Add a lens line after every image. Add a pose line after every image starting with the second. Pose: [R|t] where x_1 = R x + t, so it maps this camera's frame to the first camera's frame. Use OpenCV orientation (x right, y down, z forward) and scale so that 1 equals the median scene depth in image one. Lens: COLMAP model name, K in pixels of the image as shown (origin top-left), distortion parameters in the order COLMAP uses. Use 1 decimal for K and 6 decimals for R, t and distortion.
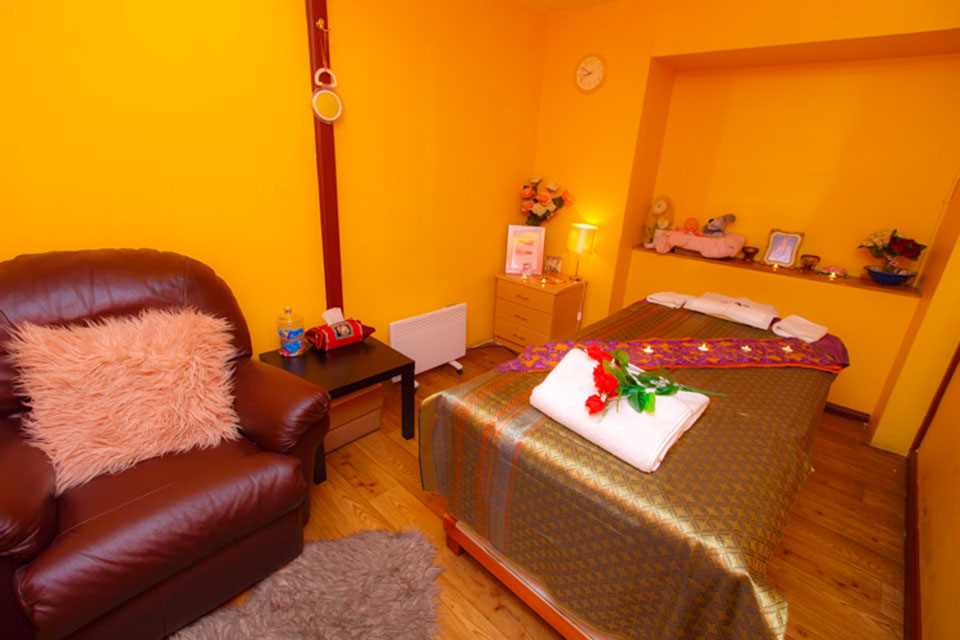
lens RADIAL K [[436.5, 0, 480.0], [0, 436.5, 320.0], [0, 0, 1]] dist [-0.000534, -0.000191]
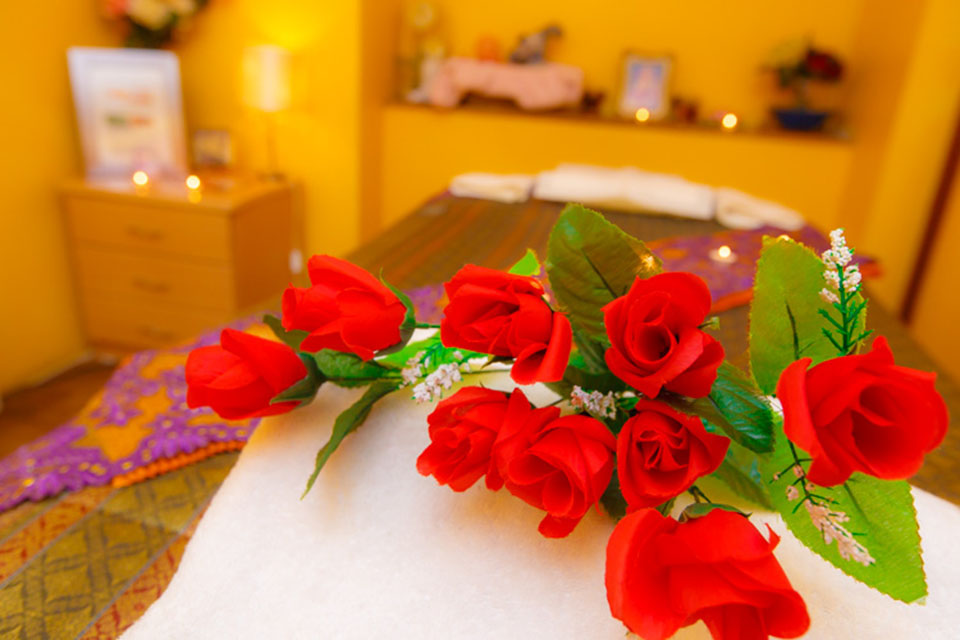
lens RADIAL K [[618.3, 0, 480.0], [0, 618.3, 320.0], [0, 0, 1]] dist [0.000680, 0.000862]
pose [[0.858456, -0.179418, 0.480482, 0.079890], [0.154347, 0.983763, 0.091584, 0.023564], [-0.489112, -0.004460, 0.872210, 0.391347]]
